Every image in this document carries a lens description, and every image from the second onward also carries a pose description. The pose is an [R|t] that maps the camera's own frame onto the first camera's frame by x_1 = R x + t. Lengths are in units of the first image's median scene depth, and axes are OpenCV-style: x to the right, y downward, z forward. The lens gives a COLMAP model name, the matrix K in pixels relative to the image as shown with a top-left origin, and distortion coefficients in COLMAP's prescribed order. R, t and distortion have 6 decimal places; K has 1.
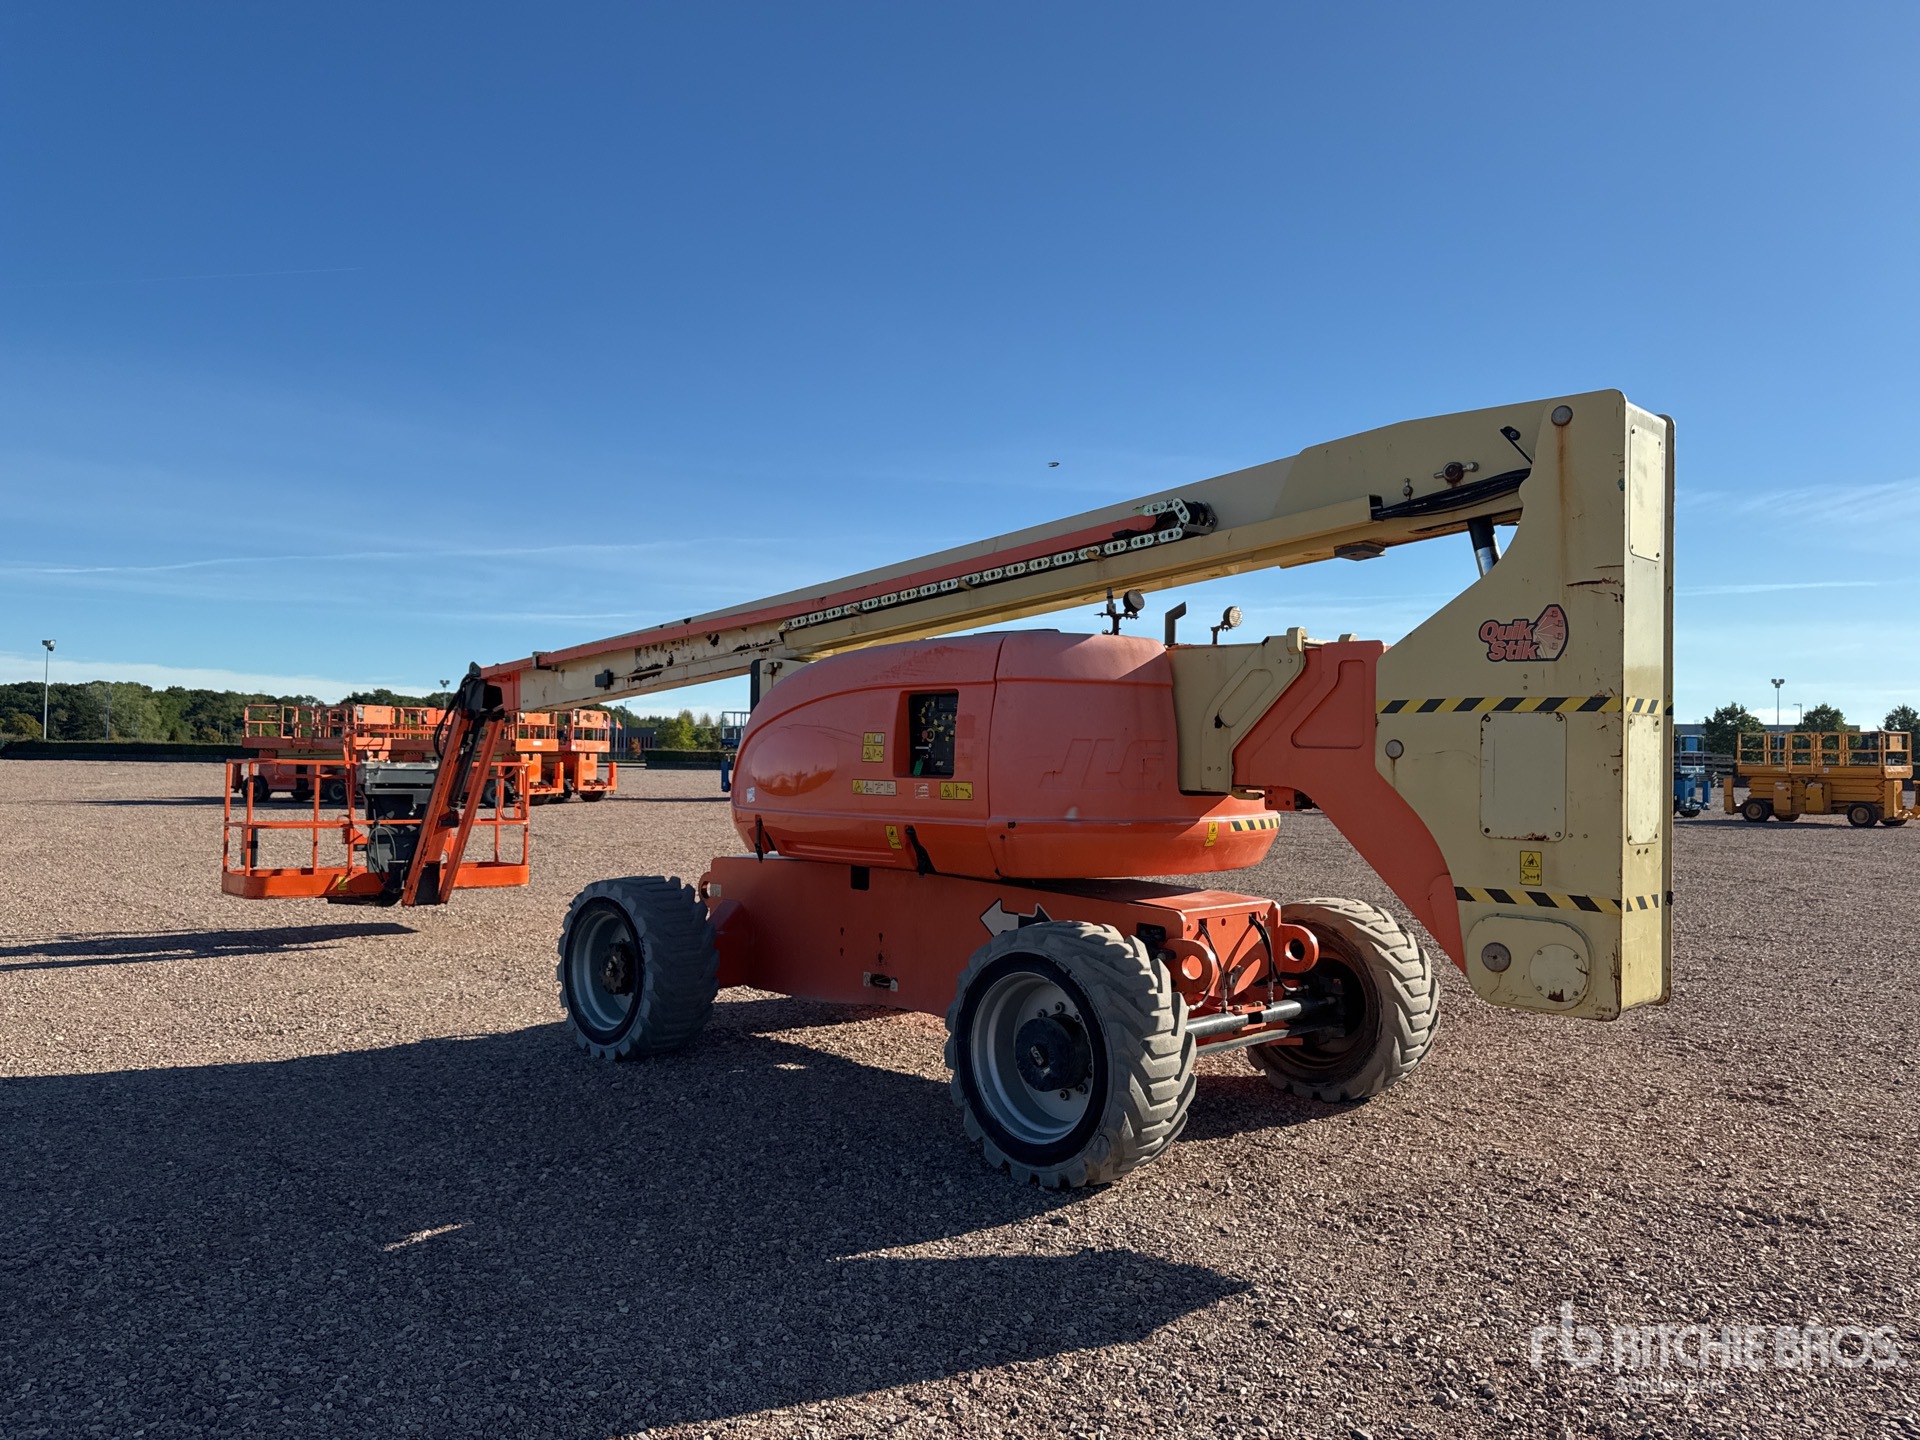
lens RADIAL K [[1358.1, 0, 960.1], [0, 1358.1, 700.5], [0, 0, 1]] dist [0.006350, -0.006850]
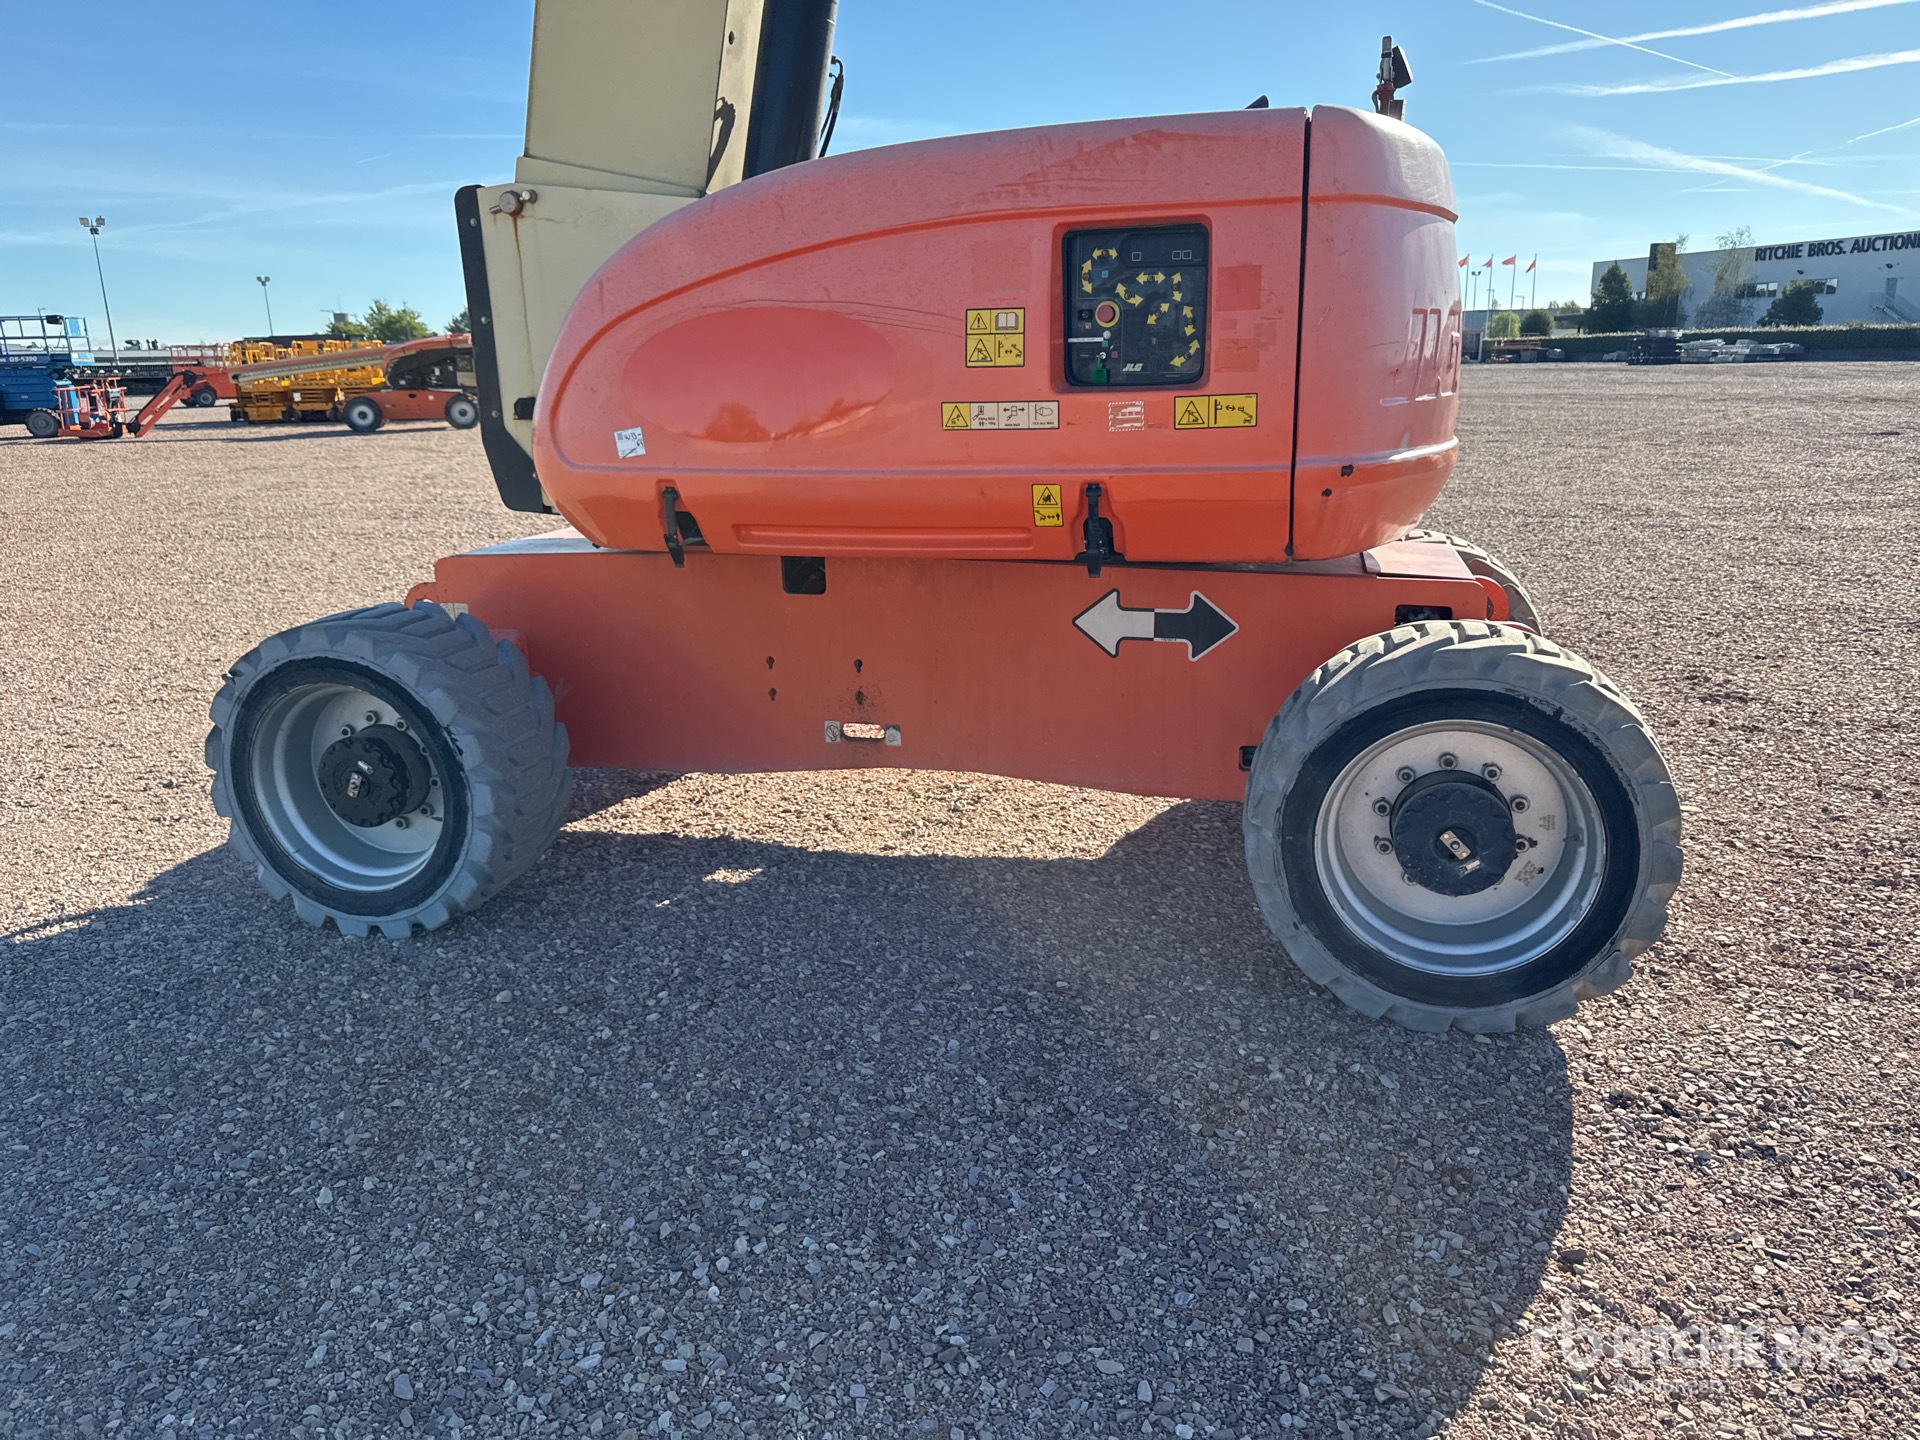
lens RADIAL K [[1349.0, 0, 960.0], [0, 1349.0, 720.0], [0, 0, 1]] dist [0.002834, -0.000462]
pose [[0.866941, -0.160594, 0.471829, -0.377119], [0.013114, 0.953690, 0.300506, 0.018131], [-0.498238, -0.254333, 0.828899, 0.554571]]
